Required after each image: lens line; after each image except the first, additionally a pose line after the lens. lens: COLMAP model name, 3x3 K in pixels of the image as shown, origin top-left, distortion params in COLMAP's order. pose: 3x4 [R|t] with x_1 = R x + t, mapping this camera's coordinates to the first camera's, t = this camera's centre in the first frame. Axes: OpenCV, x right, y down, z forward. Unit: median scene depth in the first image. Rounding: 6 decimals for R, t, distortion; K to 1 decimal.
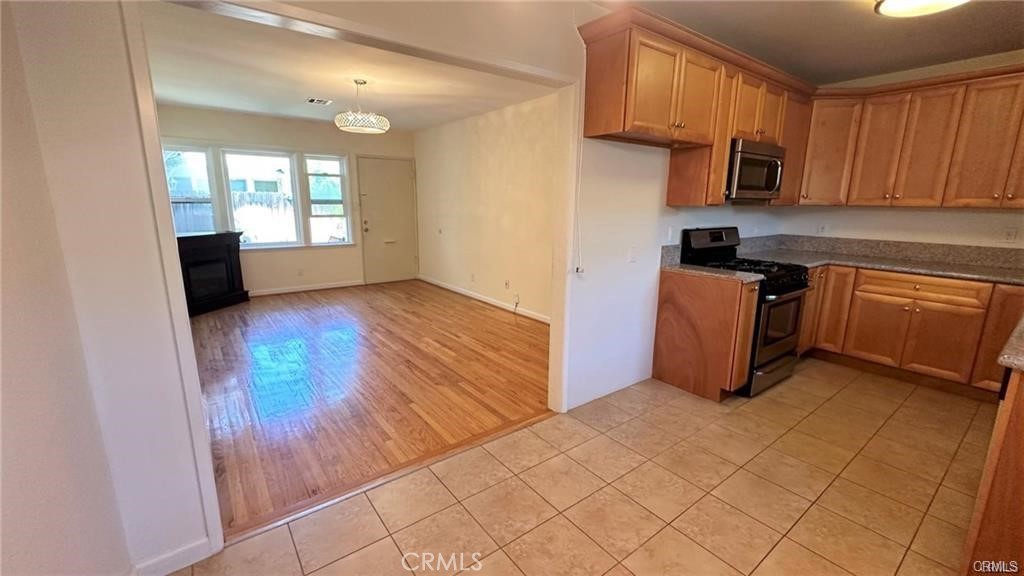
lens RADIAL K [[411.3, 0, 508.3], [0, 411.3, 293.4], [0, 0, 1]] dist [0.001234, -0.000335]
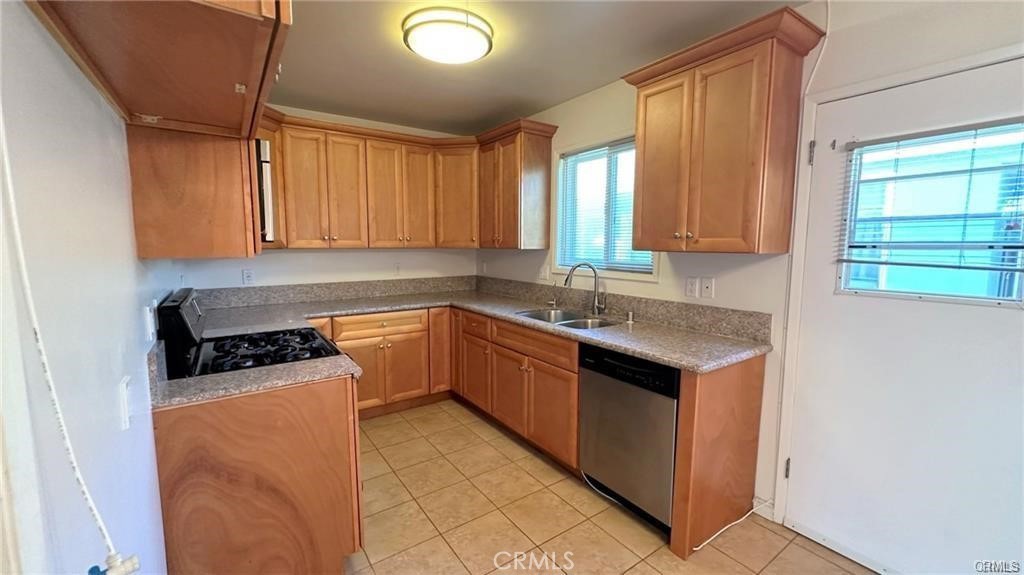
lens RADIAL K [[411.3, 0, 515.4], [0, 411.3, 289.4], [0, 0, 1]] dist [0.001234, -0.000335]
pose [[0.033528, -0.121244, 0.992056, -0.011090], [0.219186, 0.969342, 0.111060, -0.113161], [-0.975107, 0.213721, 0.059075, 0.471853]]
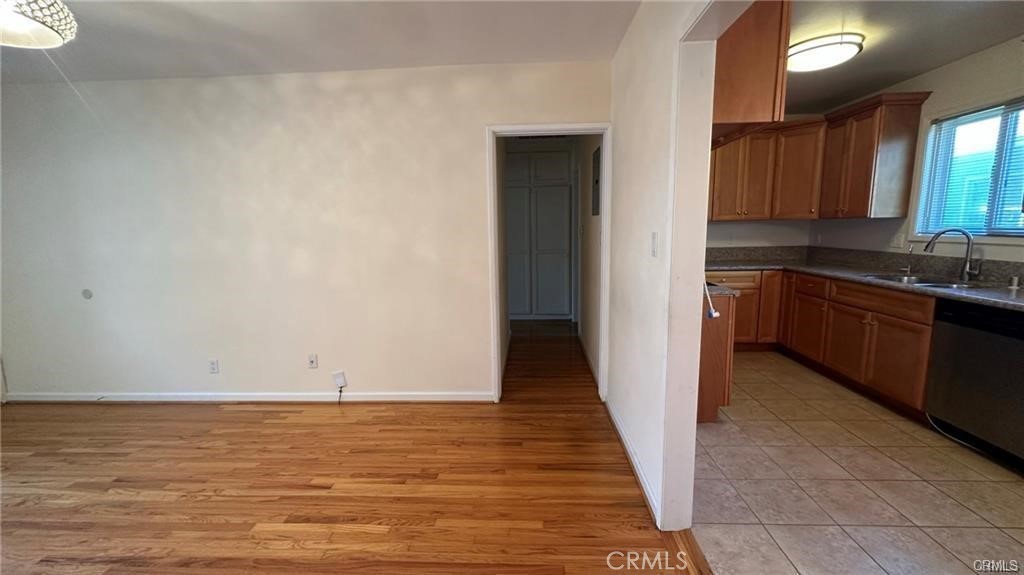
lens RADIAL K [[411.3, 0, 511.5], [0, 411.3, 287.6], [0, 0, 1]] dist [0.001234, -0.000335]
pose [[0.646145, -0.135441, 0.751101, -0.355216], [0.194292, 0.980895, 0.009735, -0.108589], [-0.738070, 0.139643, 0.660116, 0.498507]]
